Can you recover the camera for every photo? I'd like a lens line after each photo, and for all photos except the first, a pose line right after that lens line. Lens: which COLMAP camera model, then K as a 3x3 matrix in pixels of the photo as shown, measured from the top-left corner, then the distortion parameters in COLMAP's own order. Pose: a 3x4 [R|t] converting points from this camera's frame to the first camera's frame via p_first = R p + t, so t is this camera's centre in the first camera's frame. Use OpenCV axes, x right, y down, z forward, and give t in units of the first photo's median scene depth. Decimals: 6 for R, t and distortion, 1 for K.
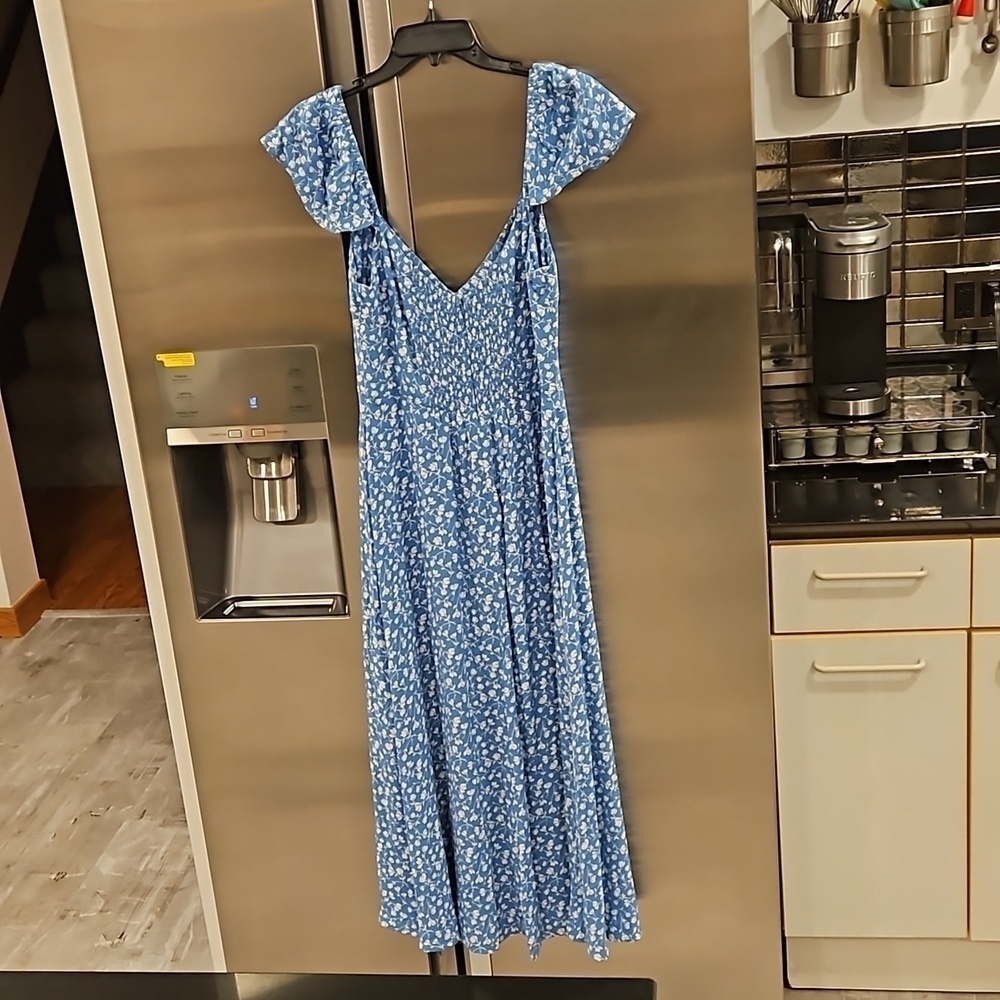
lens RADIAL K [[1426.9, 0, 489.7], [0, 1426.9, 502.4], [0, 0, 1]] dist [0.072215, 0.000000]
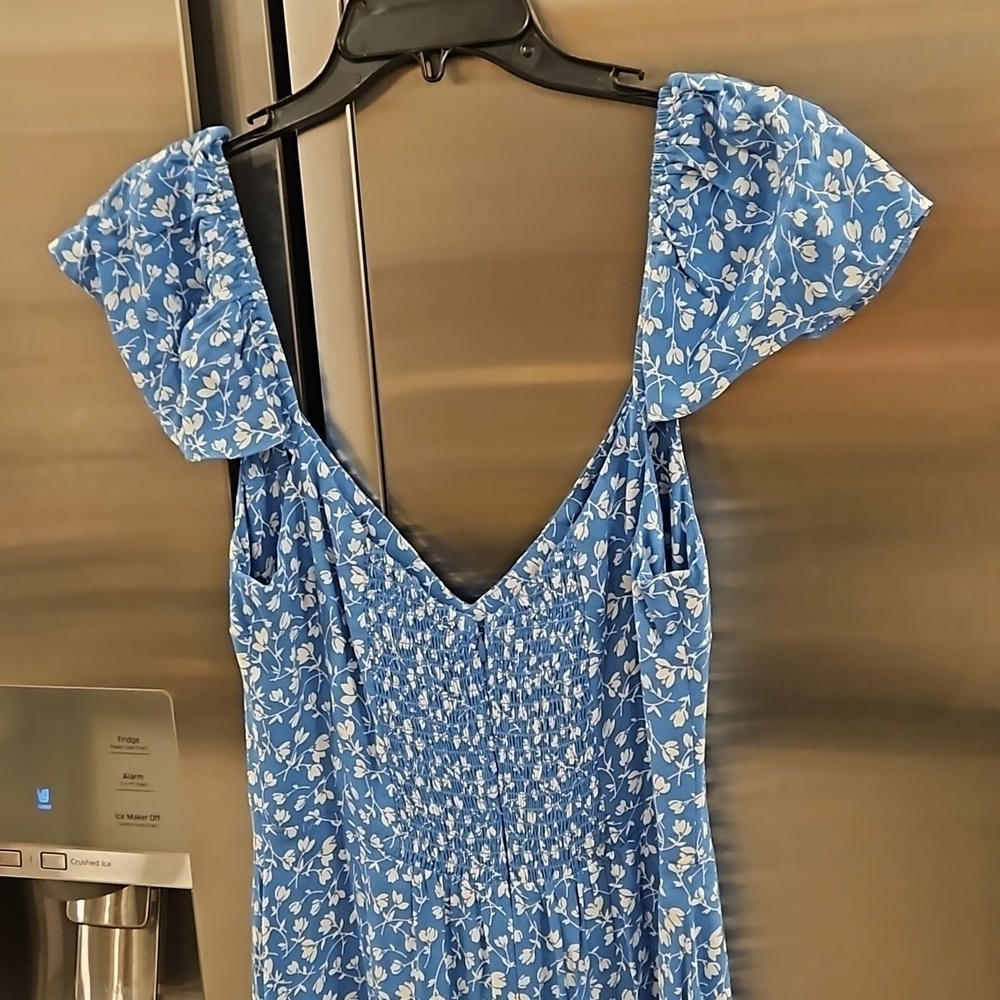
lens RADIAL K [[1426.9, 0, 497.6], [0, 1426.9, 500.8], [0, 0, 1]] dist [0.072215, 0.000000]
pose [[0.992791, 0.047293, -0.110134, 0.030571], [-0.057191, 0.994431, -0.088520, -0.142638], [0.105334, 0.094180, 0.989967, 0.582012]]
